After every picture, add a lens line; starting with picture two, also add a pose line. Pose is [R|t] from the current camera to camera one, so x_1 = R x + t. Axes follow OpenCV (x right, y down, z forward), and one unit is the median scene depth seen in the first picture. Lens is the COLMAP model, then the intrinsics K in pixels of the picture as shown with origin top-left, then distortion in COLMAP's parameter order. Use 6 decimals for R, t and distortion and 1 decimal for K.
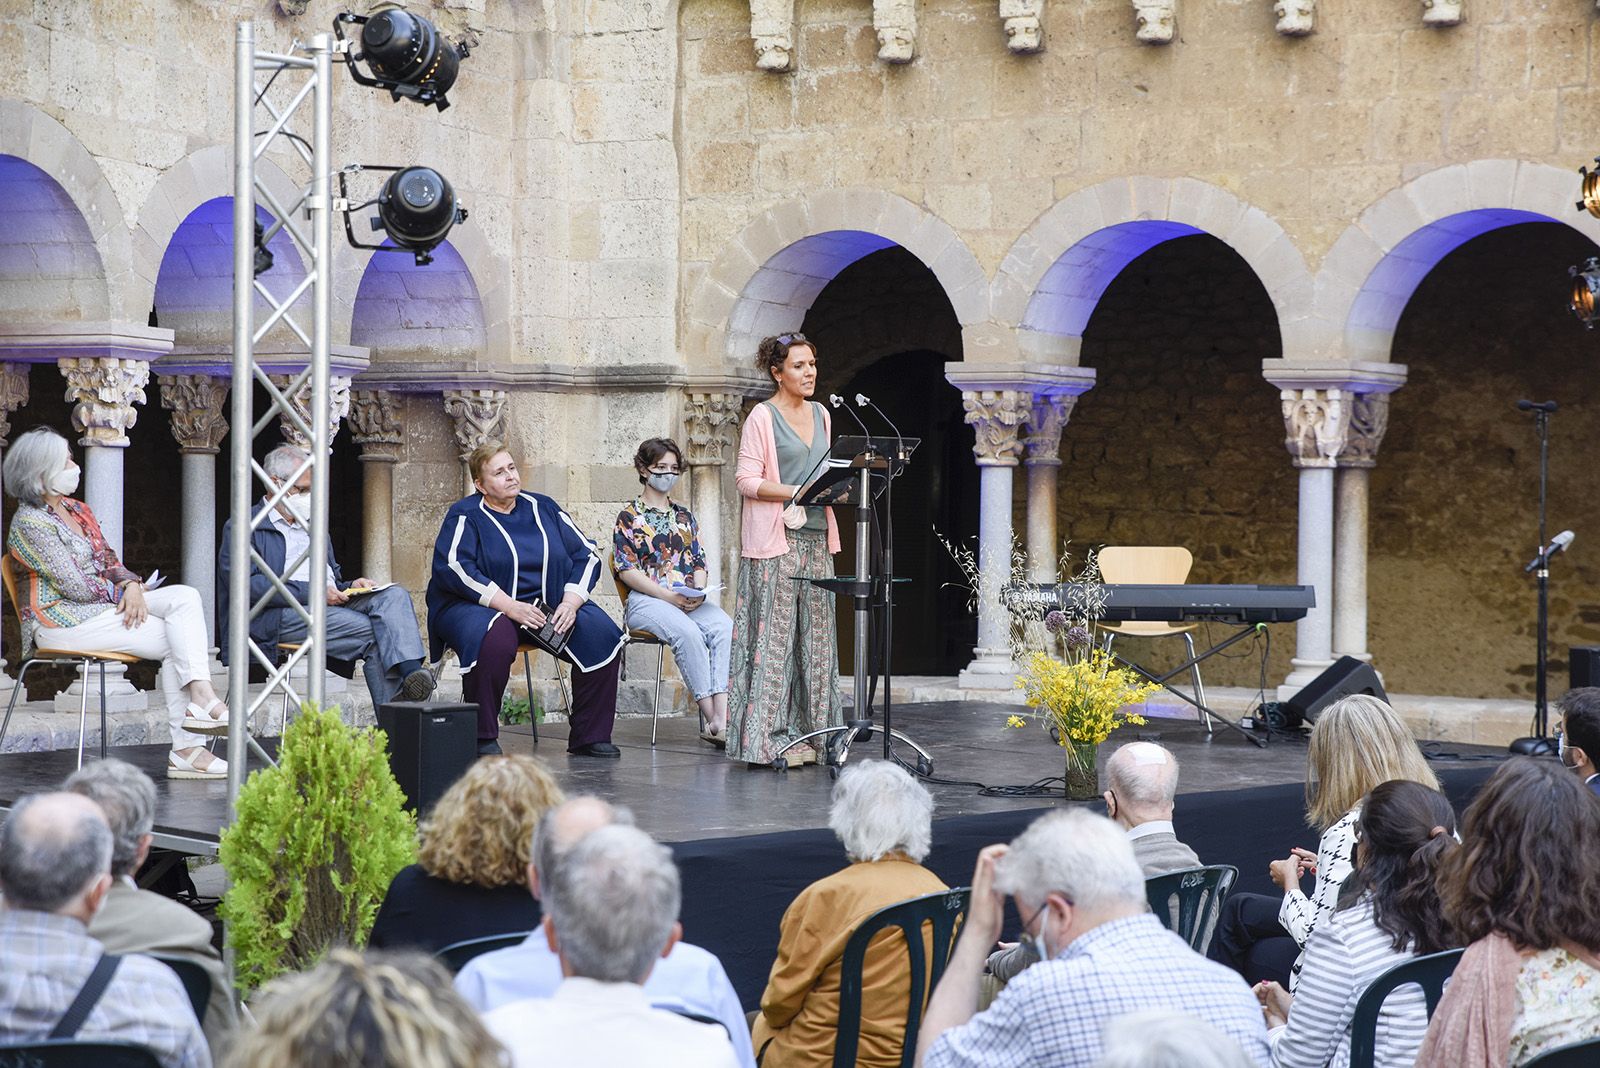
lens RADIAL K [[2989.0, 0, 795.8], [0, 2989.0, 538.3], [0, 0, 1]] dist [0.231339, 0.000000]
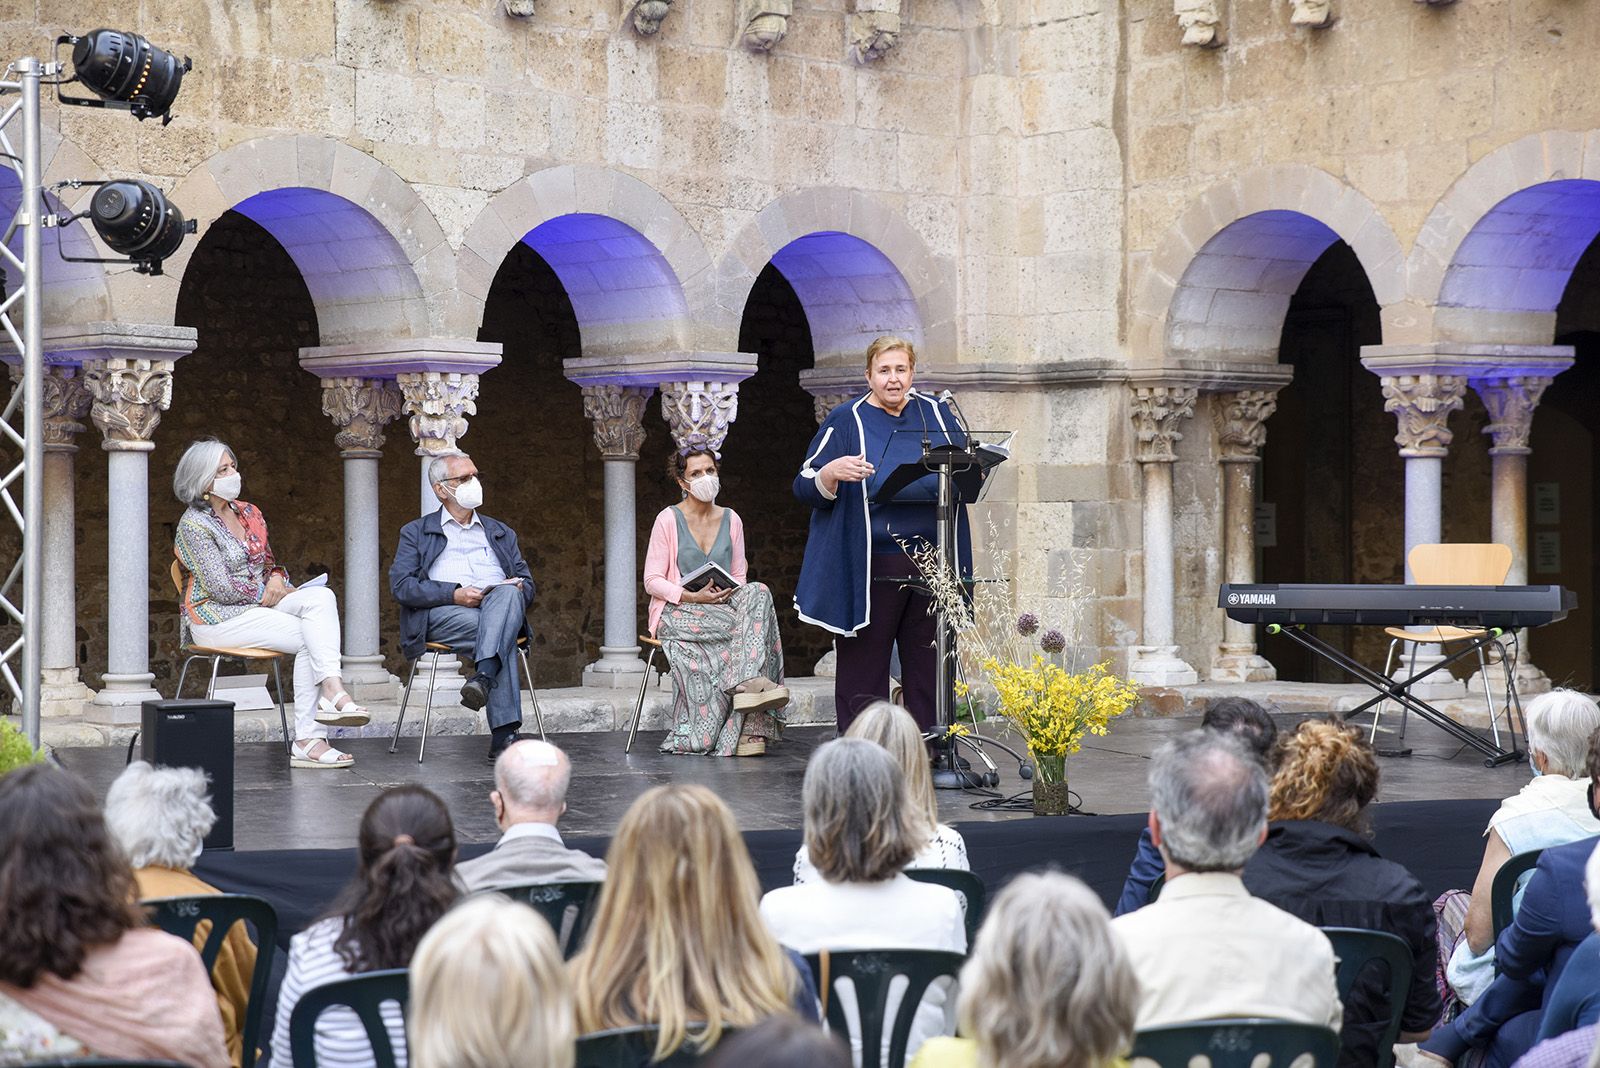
lens RADIAL K [[2989.0, 0, 795.9], [0, 2989.0, 542.3], [0, 0, 1]] dist [0.231339, 0.000000]
pose [[0.913570, -0.006756, -0.406625, 0.269231], [0.006655, 0.999976, -0.001662, 0.002274], [0.406627, -0.001188, 0.913594, 0.075209]]
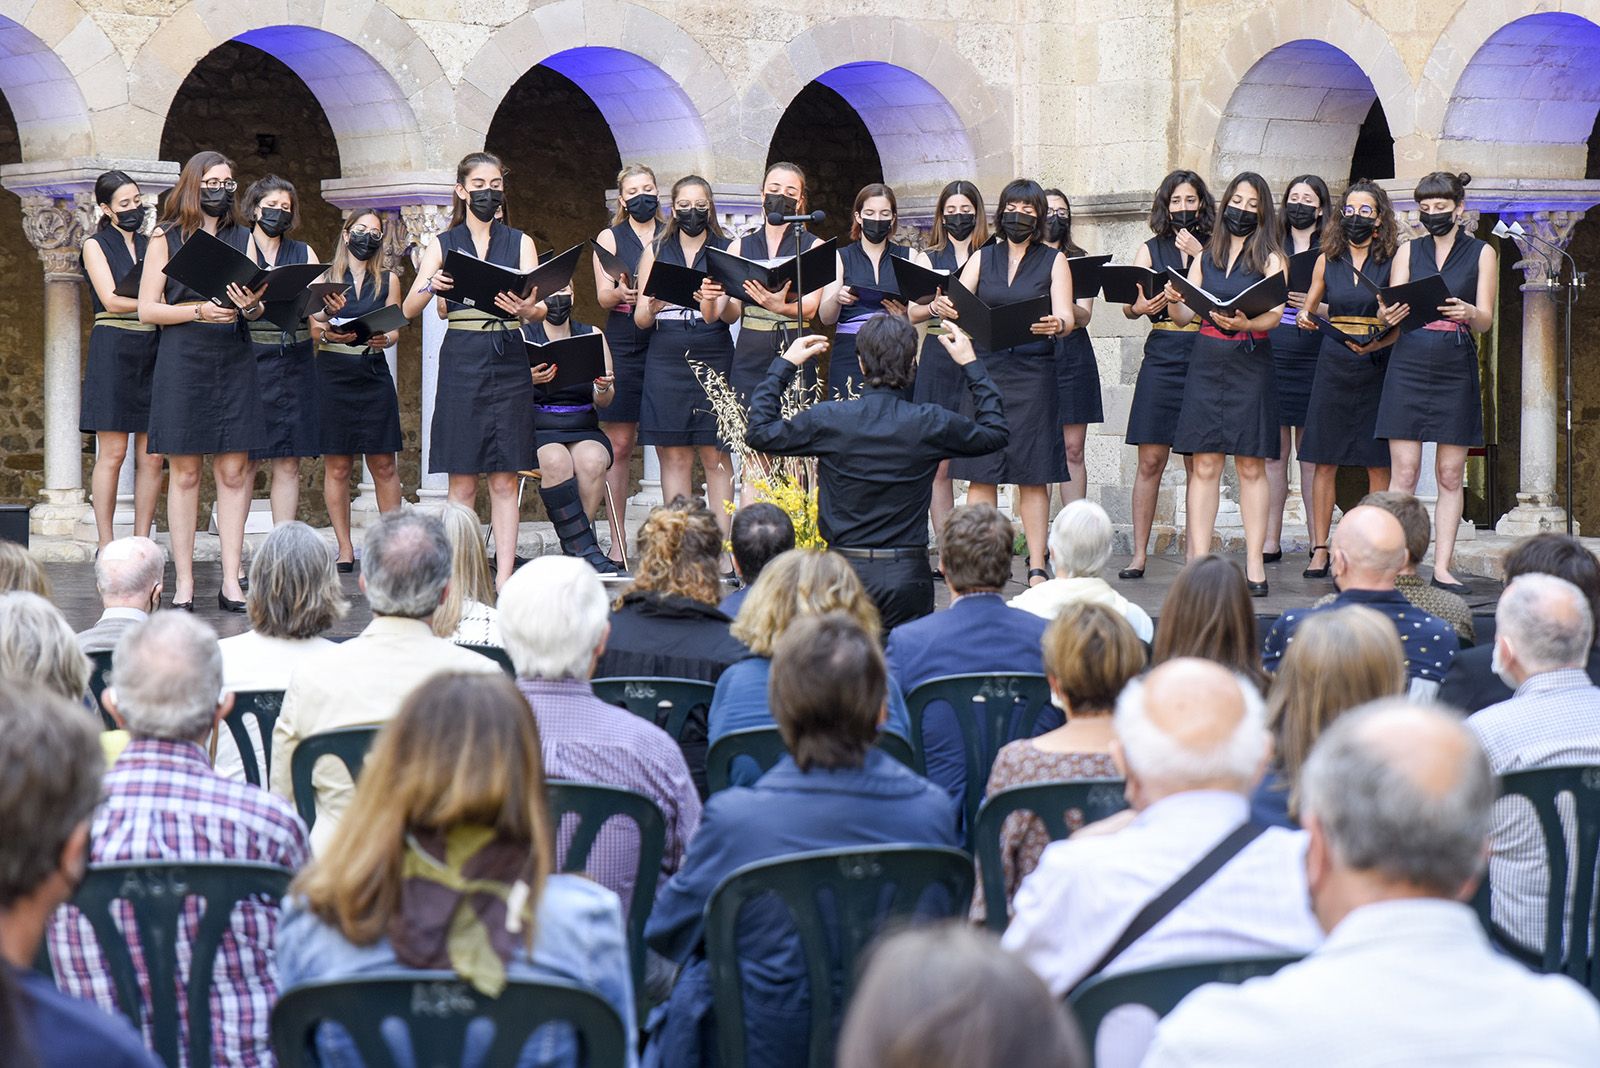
lens RADIAL K [[3533.0, 0, 897.0], [0, 3533.0, 440.0], [0, 0, 1]] dist [0.243144, 0.000000]
pose [[0.852192, 0.008806, -0.523155, 0.491714], [-0.002139, 0.999909, 0.013347, 0.006006], [0.523224, -0.010255, 0.852133, 0.003480]]
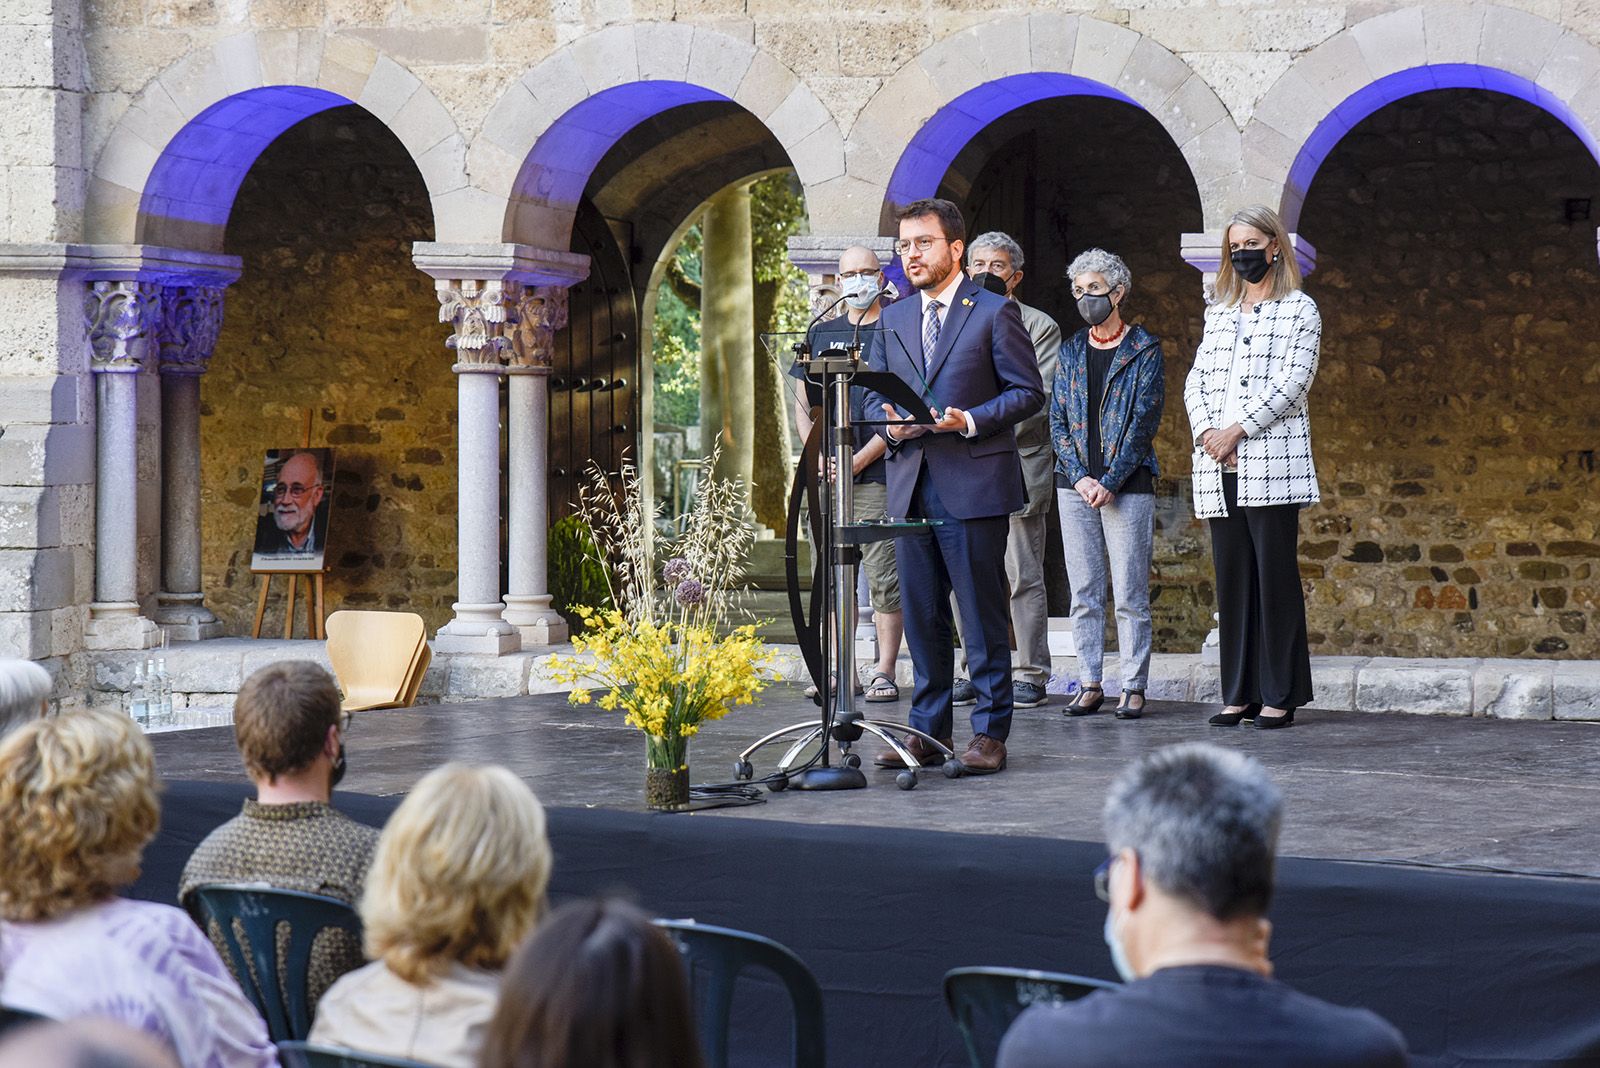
lens RADIAL K [[3381.1, 0, 873.9], [0, 3381.1, 488.2], [0, 0, 1]] dist [0.225655, 0.000000]
pose [[0.230272, 0.004627, -0.973115, 0.624015], [-0.008402, 0.999961, 0.002767, 0.002488], [0.973090, 0.007539, 0.230302, 0.566039]]
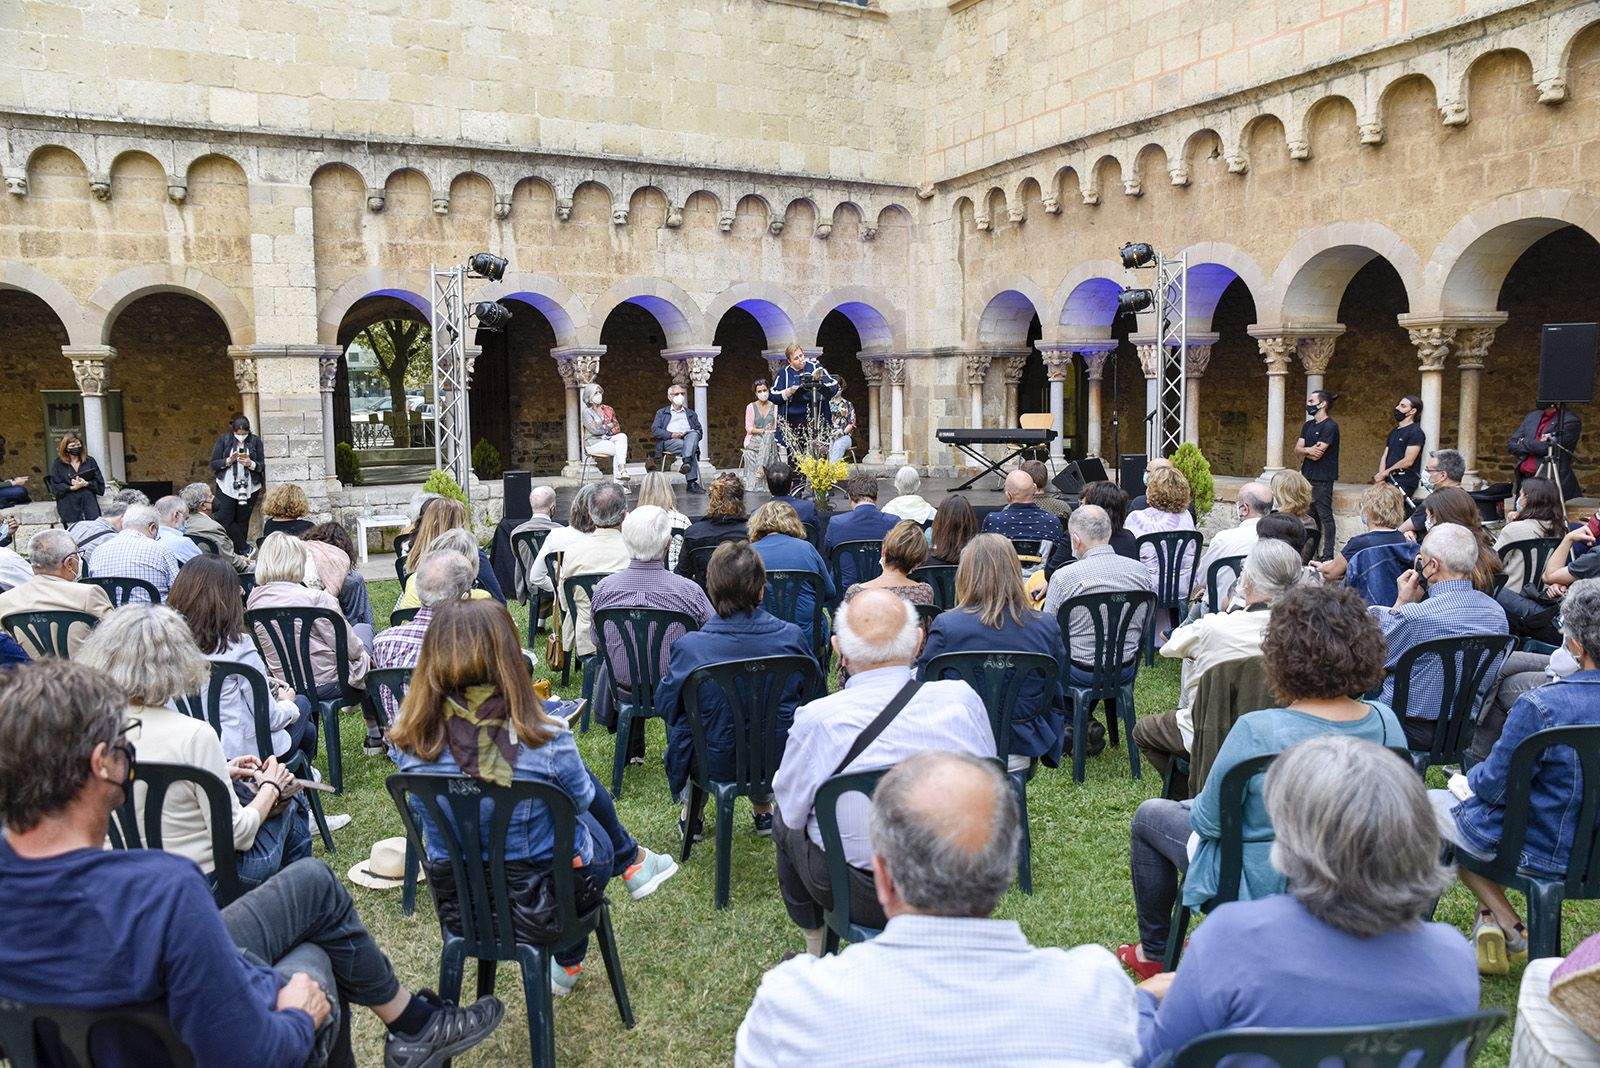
lens RADIAL K [[1107.4, 0, 798.3], [0, 1107.4, 522.5], [0, 0, 1]] dist [-0.091601, 0.011336]
pose [[0.804864, 0.040993, -0.592042, 0.442029], [0.018095, 0.995453, 0.093525, 0.003154], [0.593183, -0.085988, 0.800462, 0.132230]]
